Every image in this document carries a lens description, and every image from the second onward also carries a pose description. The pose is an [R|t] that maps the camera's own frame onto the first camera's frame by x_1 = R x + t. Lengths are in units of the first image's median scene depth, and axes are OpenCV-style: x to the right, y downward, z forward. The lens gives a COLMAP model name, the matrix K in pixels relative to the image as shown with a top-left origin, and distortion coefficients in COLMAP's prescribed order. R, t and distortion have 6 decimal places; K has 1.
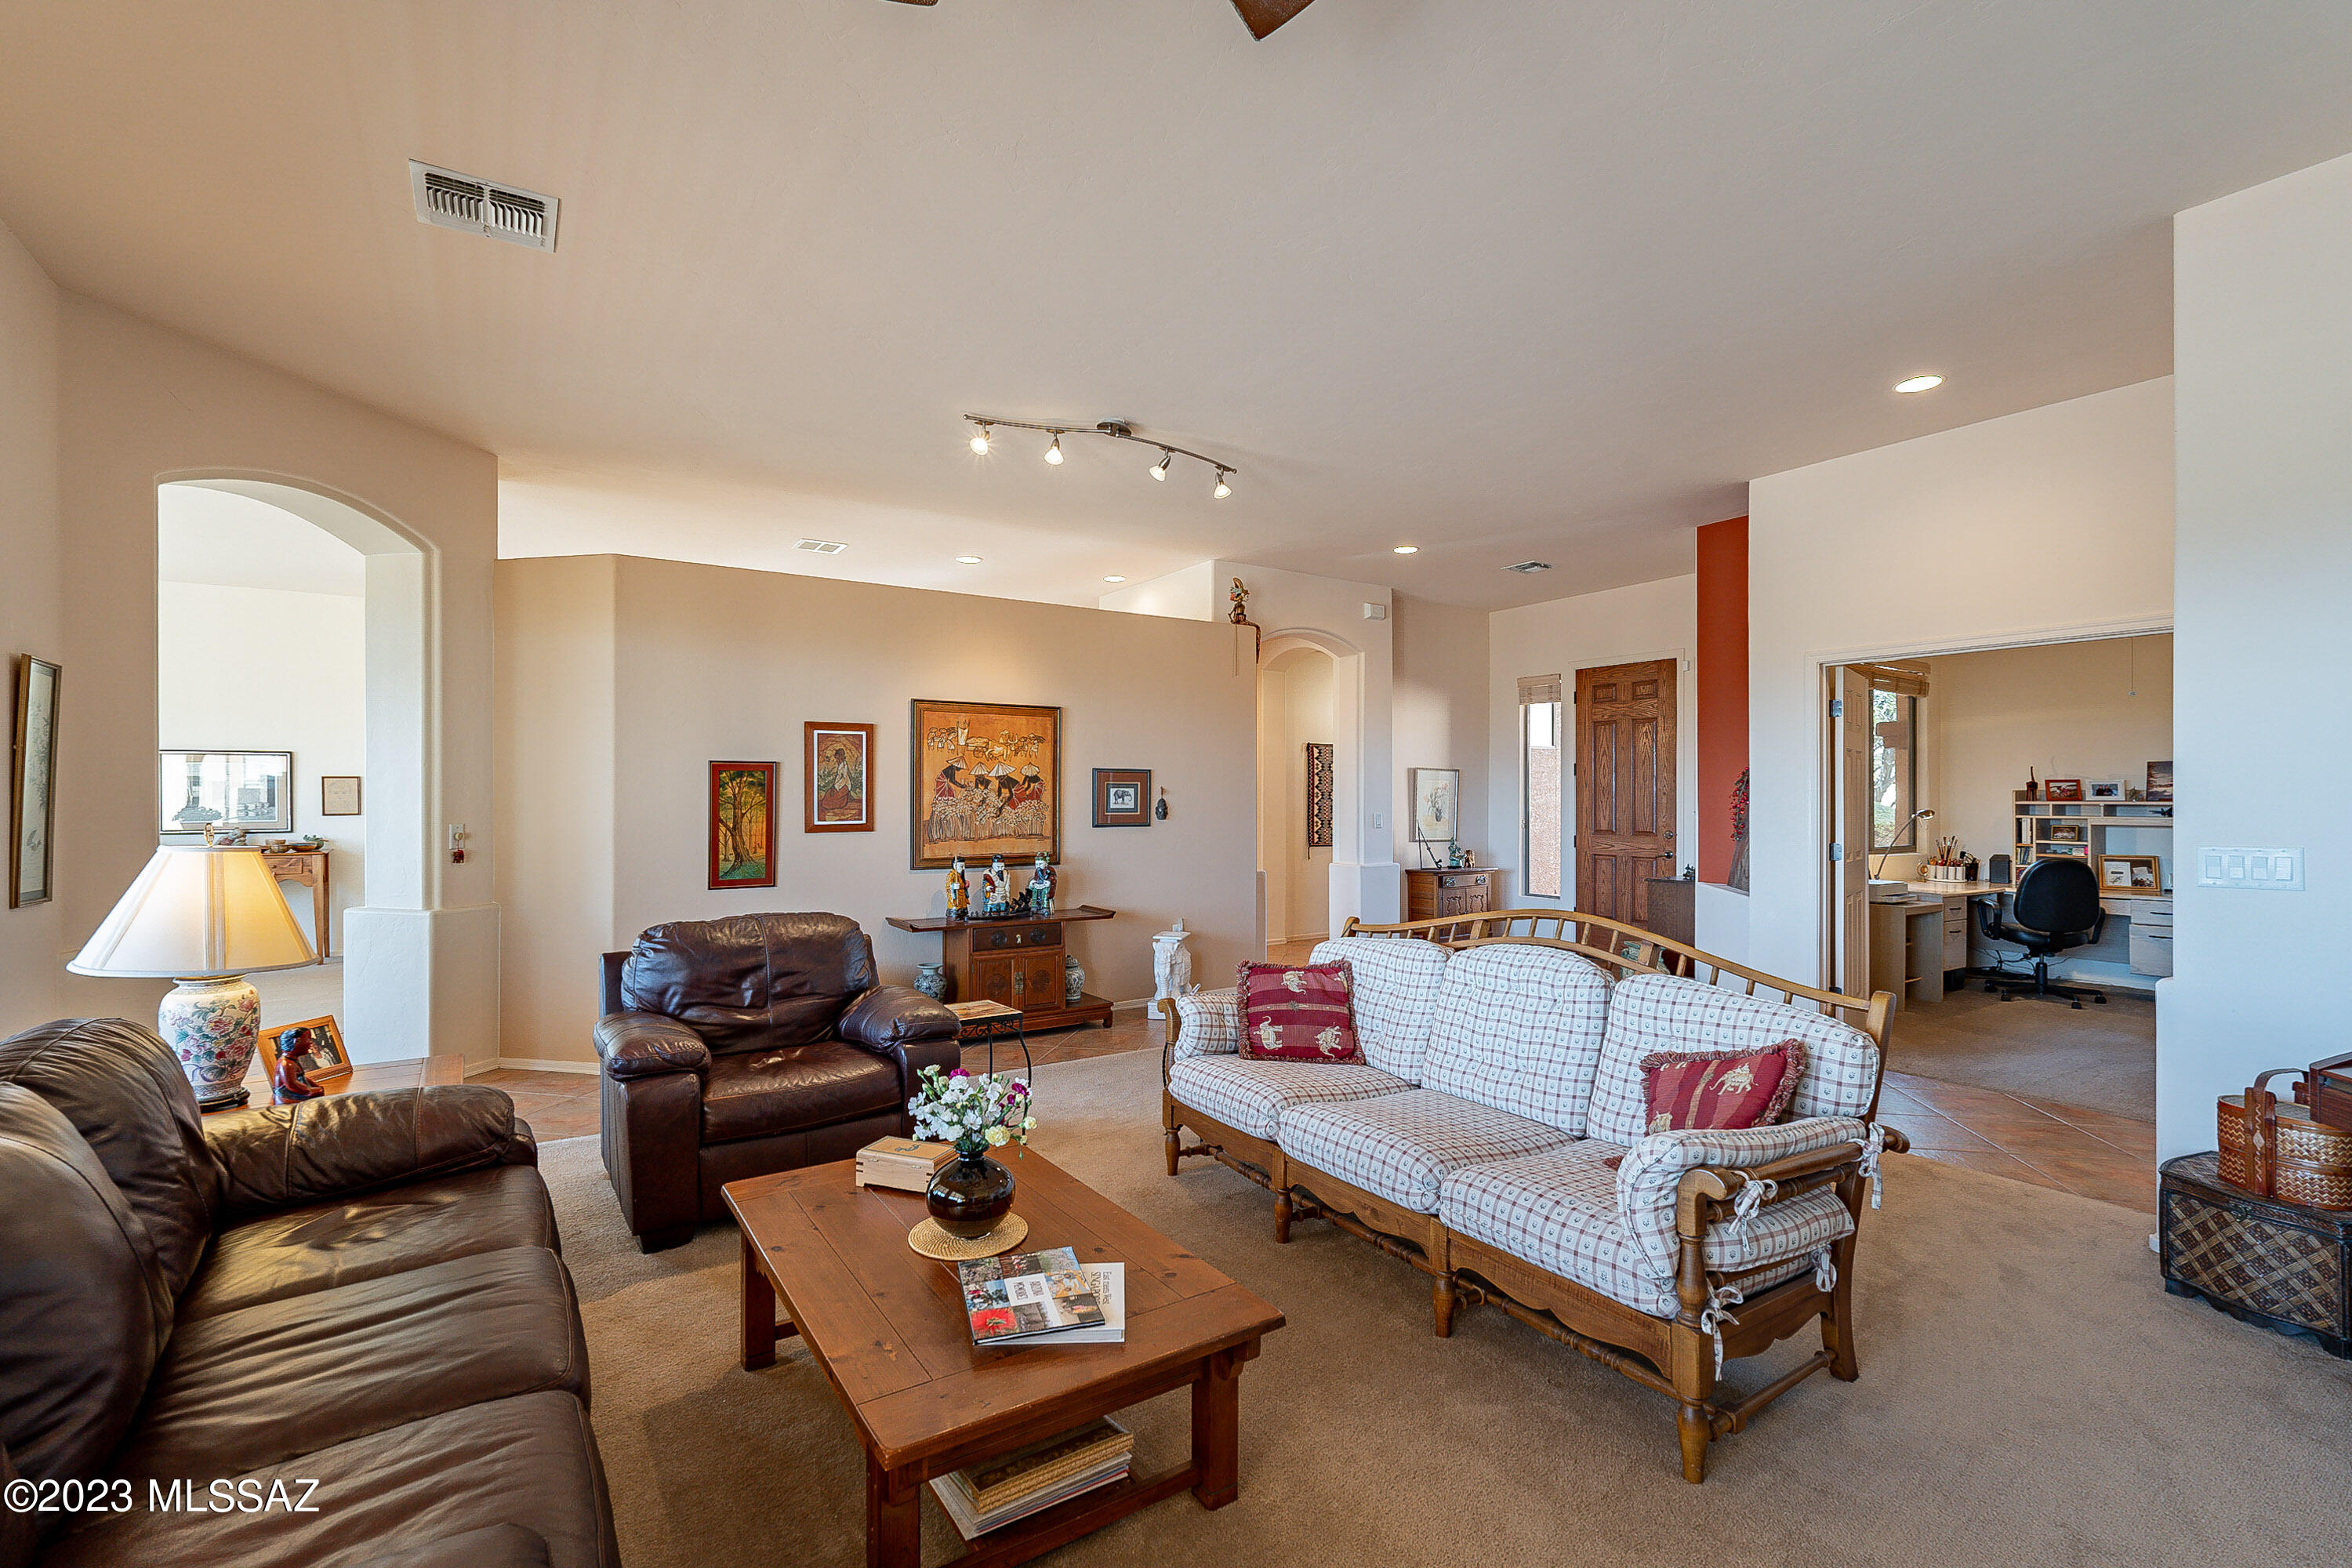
lens RADIAL K [[1044.5, 0, 1171.7], [0, 1044.5, 780.1], [0, 0, 1]] dist [-0.001232, -0.000077]
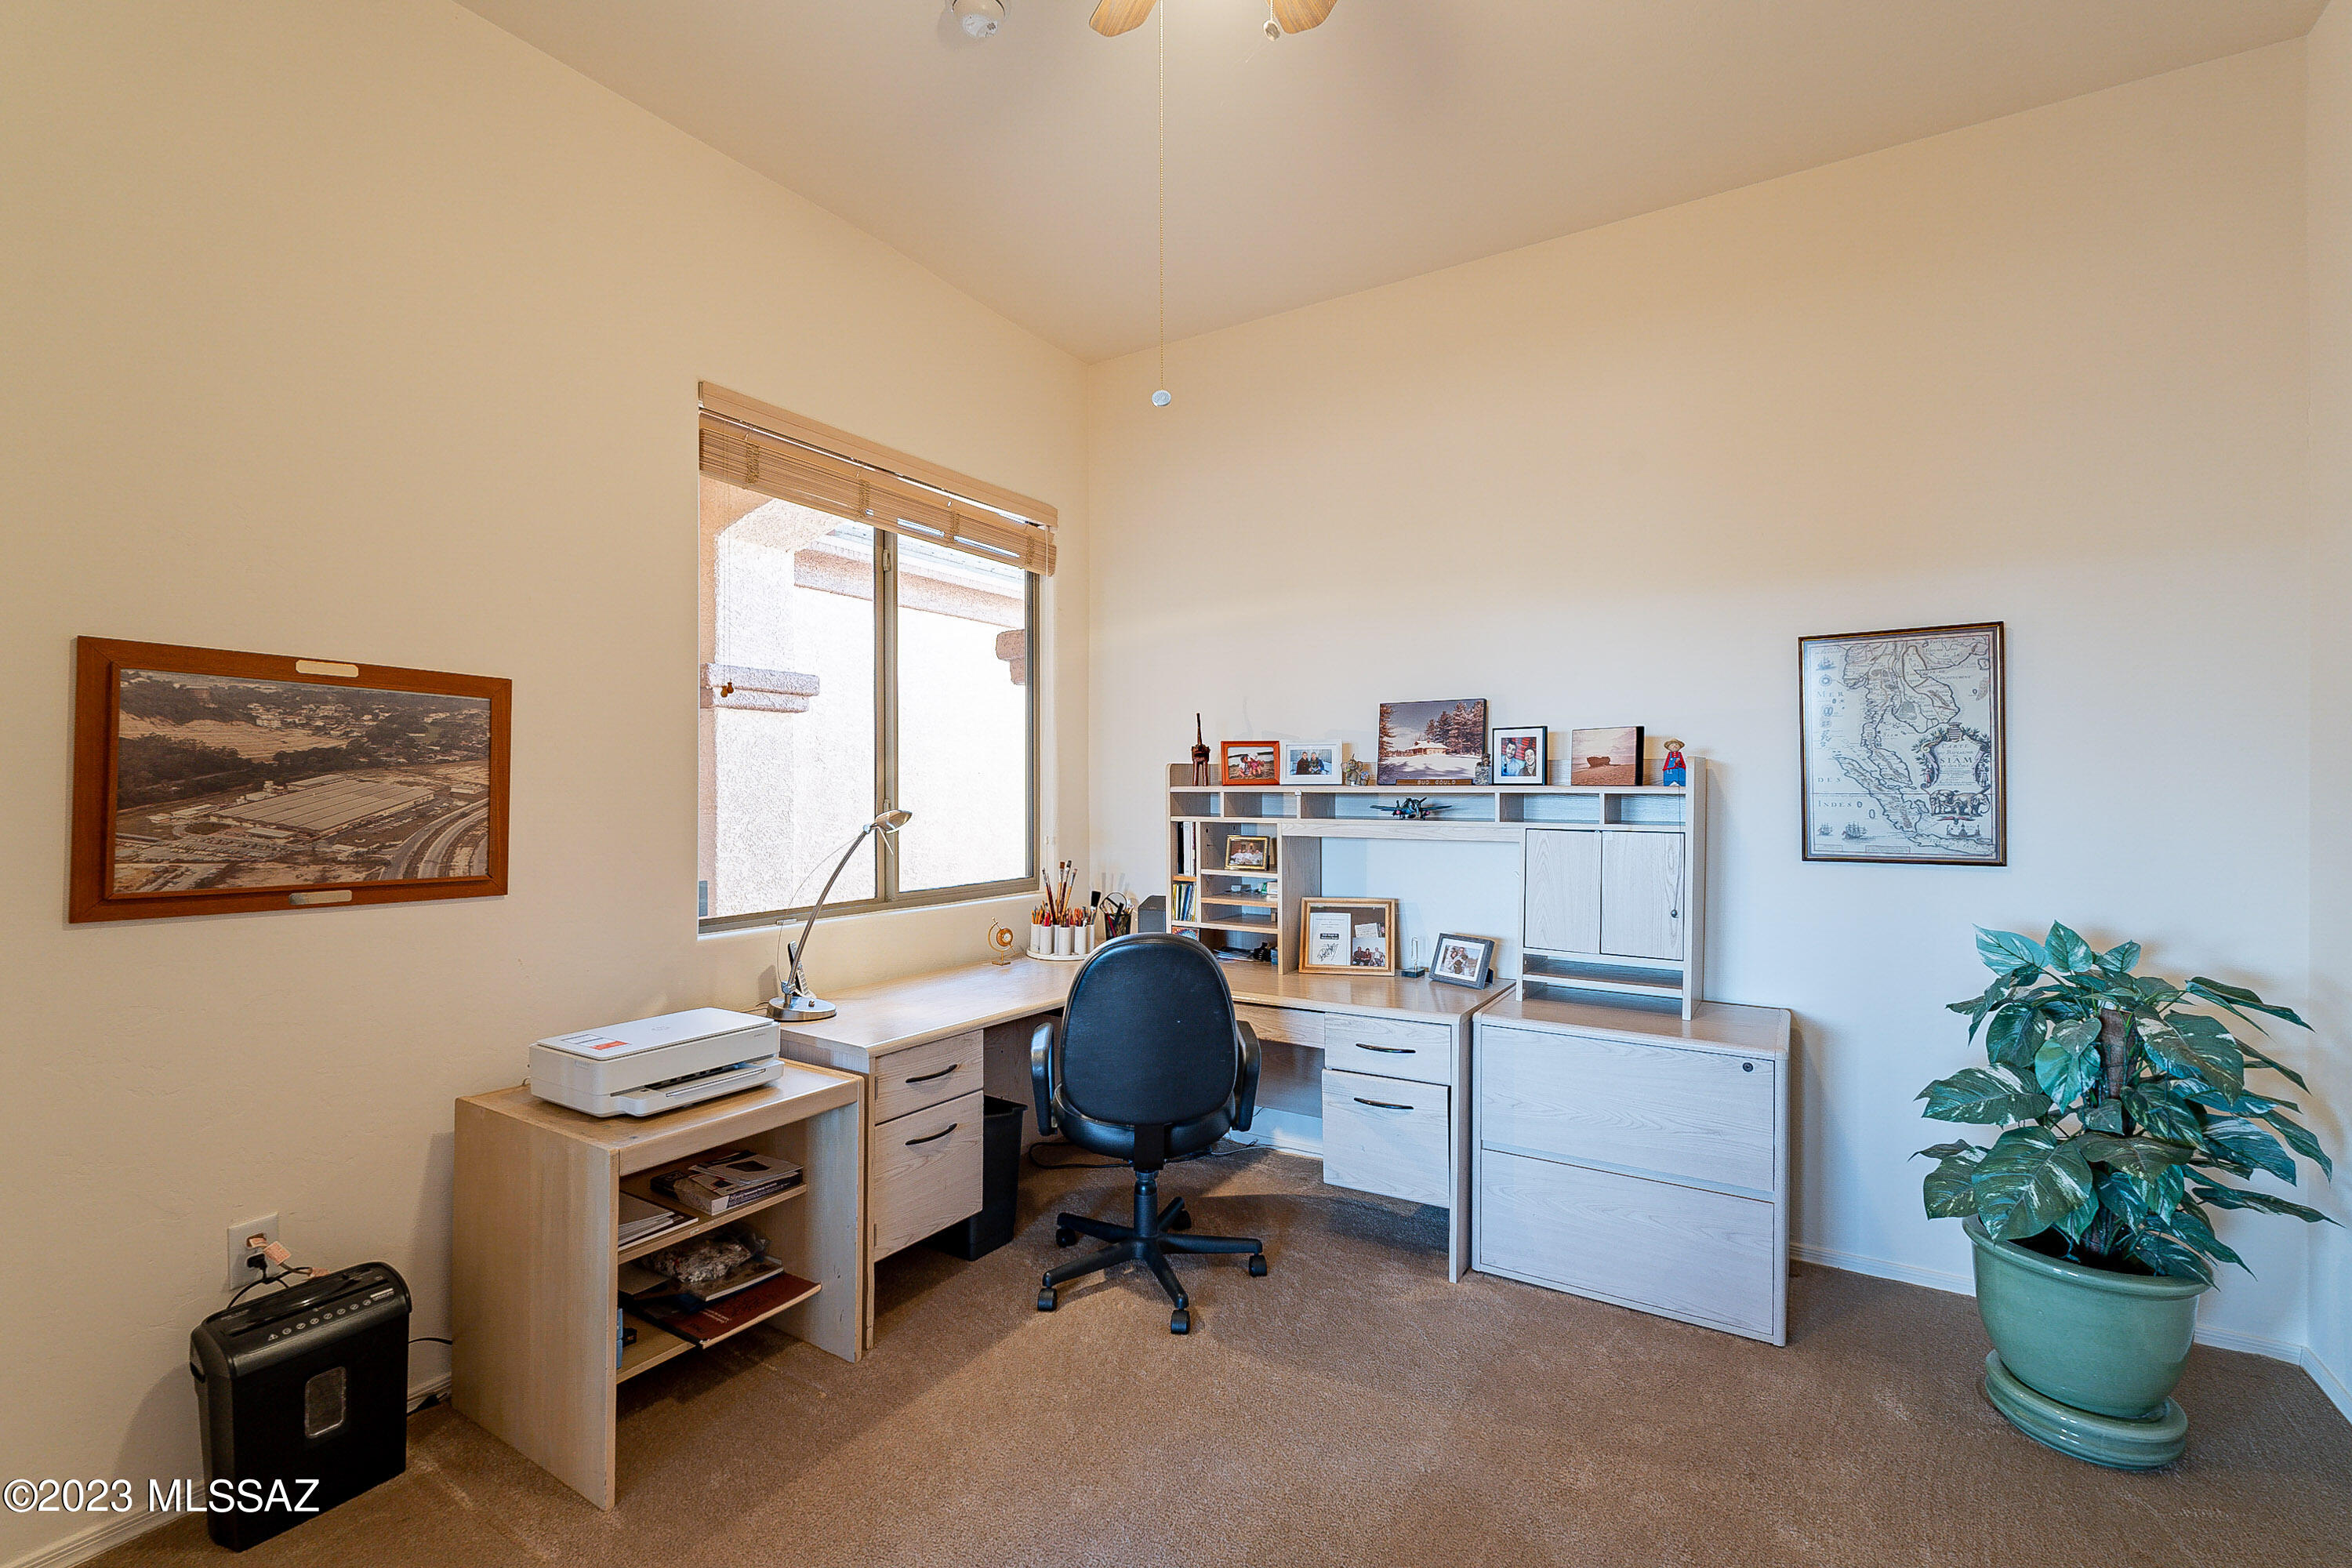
lens RADIAL K [[1044.5, 0, 1181.6], [0, 1044.5, 777.5], [0, 0, 1]] dist [-0.001232, -0.000077]
pose [[0.899855, 0.010615, 0.436061, 0.617476], [-0.009847, 0.999943, -0.004019, 0.018360], [-0.436079, -0.000677, 0.899908, 0.582622]]
